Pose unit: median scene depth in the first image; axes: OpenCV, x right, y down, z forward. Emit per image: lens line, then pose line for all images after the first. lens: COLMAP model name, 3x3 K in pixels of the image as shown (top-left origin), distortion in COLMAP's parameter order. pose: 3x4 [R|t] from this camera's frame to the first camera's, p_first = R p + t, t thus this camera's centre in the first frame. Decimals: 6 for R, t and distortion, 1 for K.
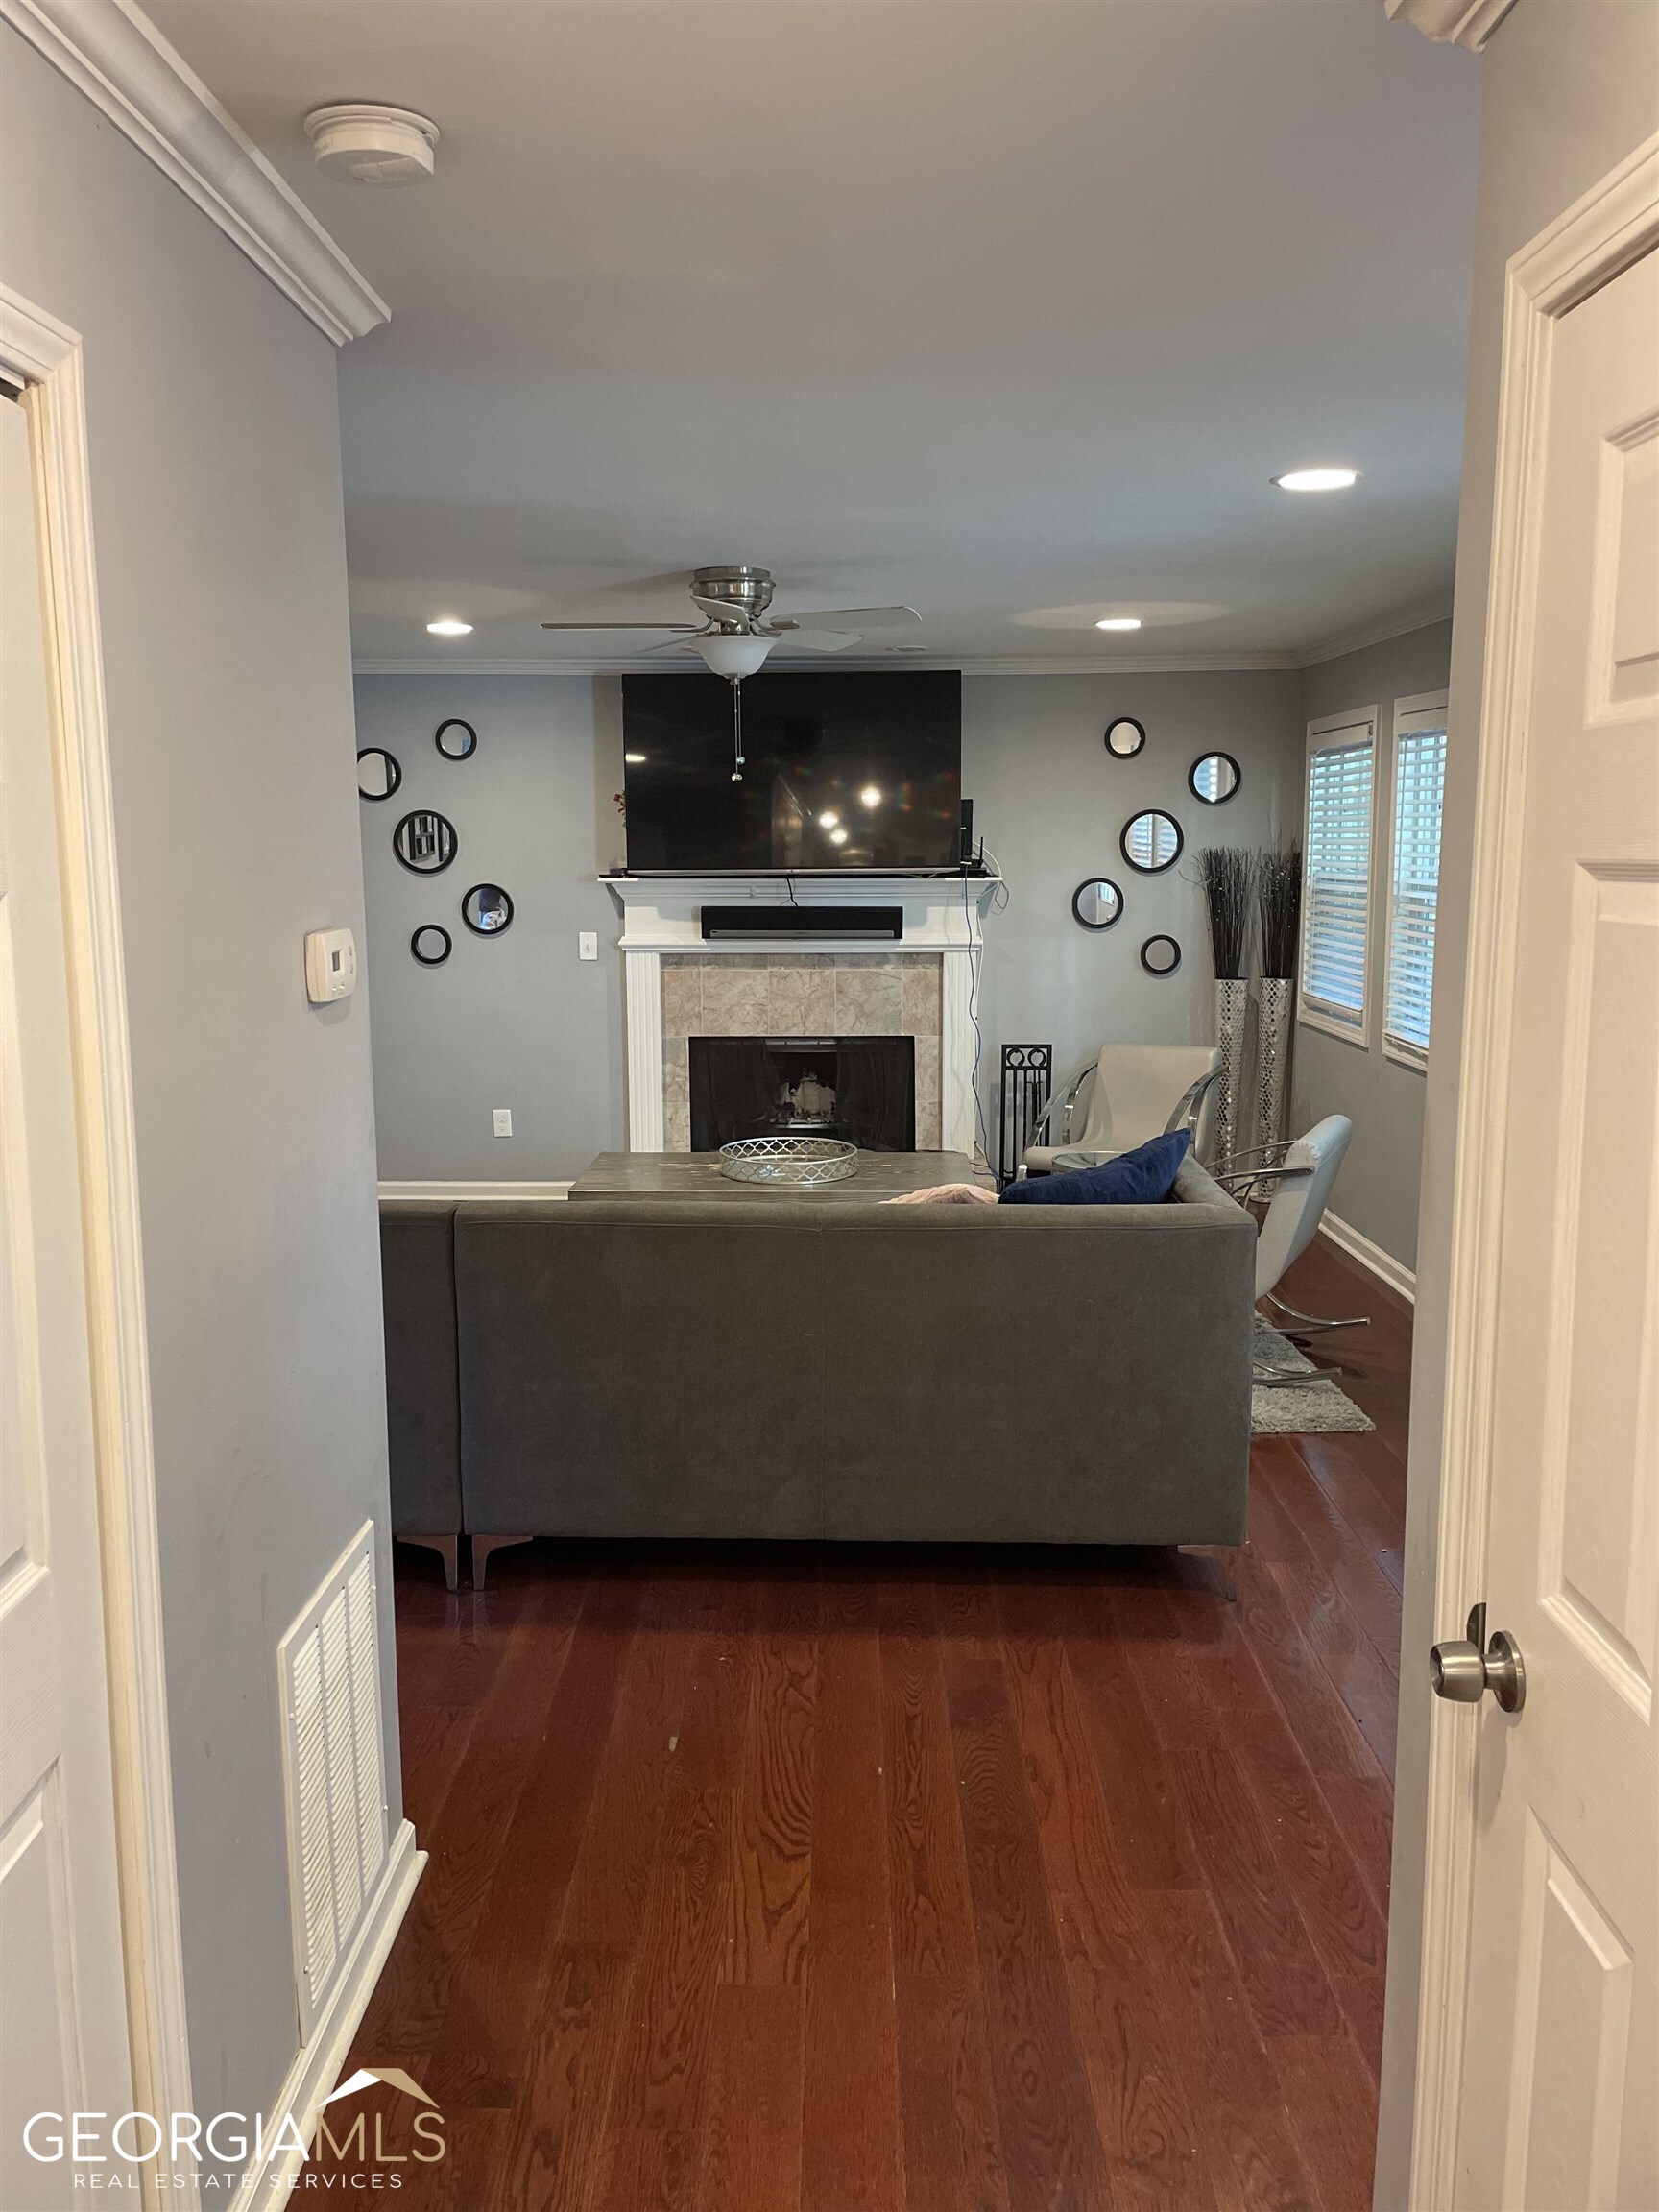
lens RADIAL K [[1685.9, 0, 841.1], [0, 1685.9, 1109.9], [0, 0, 1]] dist [0.100966, -0.130959]
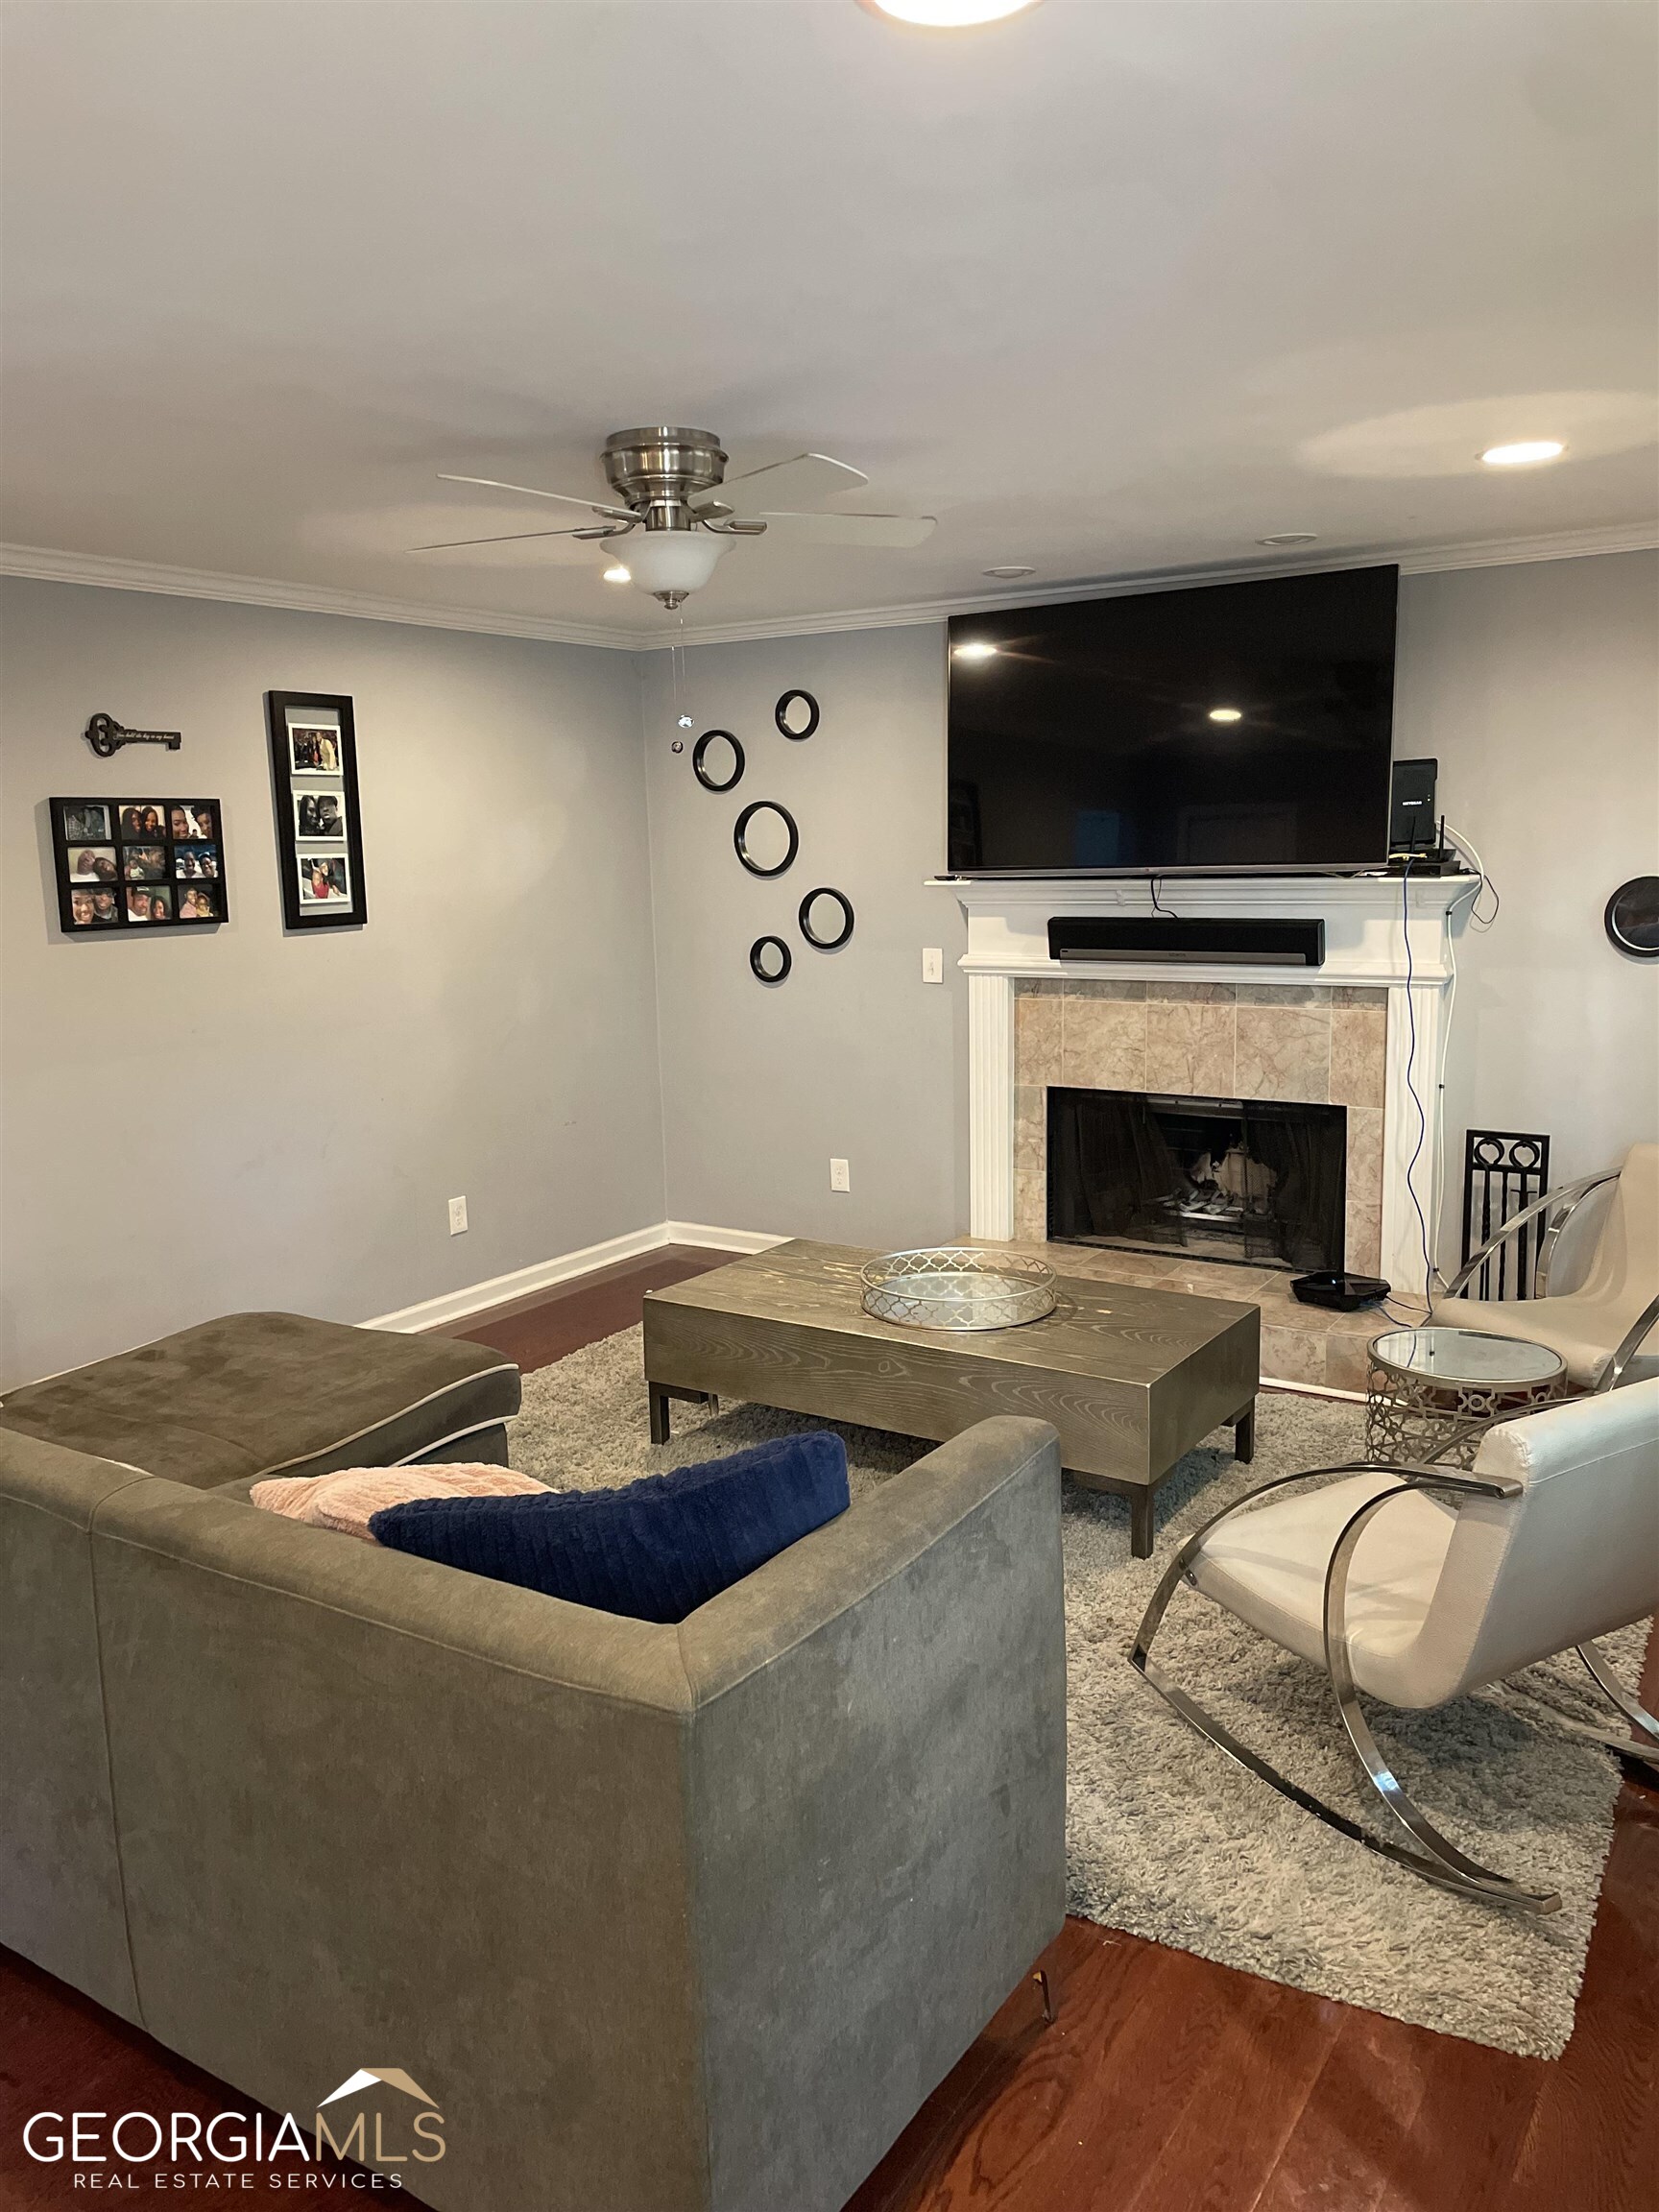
lens RADIAL K [[1685.9, 0, 824.3], [0, 1685.9, 1102.6], [0, 0, 1]] dist [0.100966, -0.130959]
pose [[0.844418, 0.069694, -0.531132, 0.233987], [-0.066264, 0.997475, 0.025538, -0.049272], [0.531571, 0.013631, 0.846904, 0.300826]]
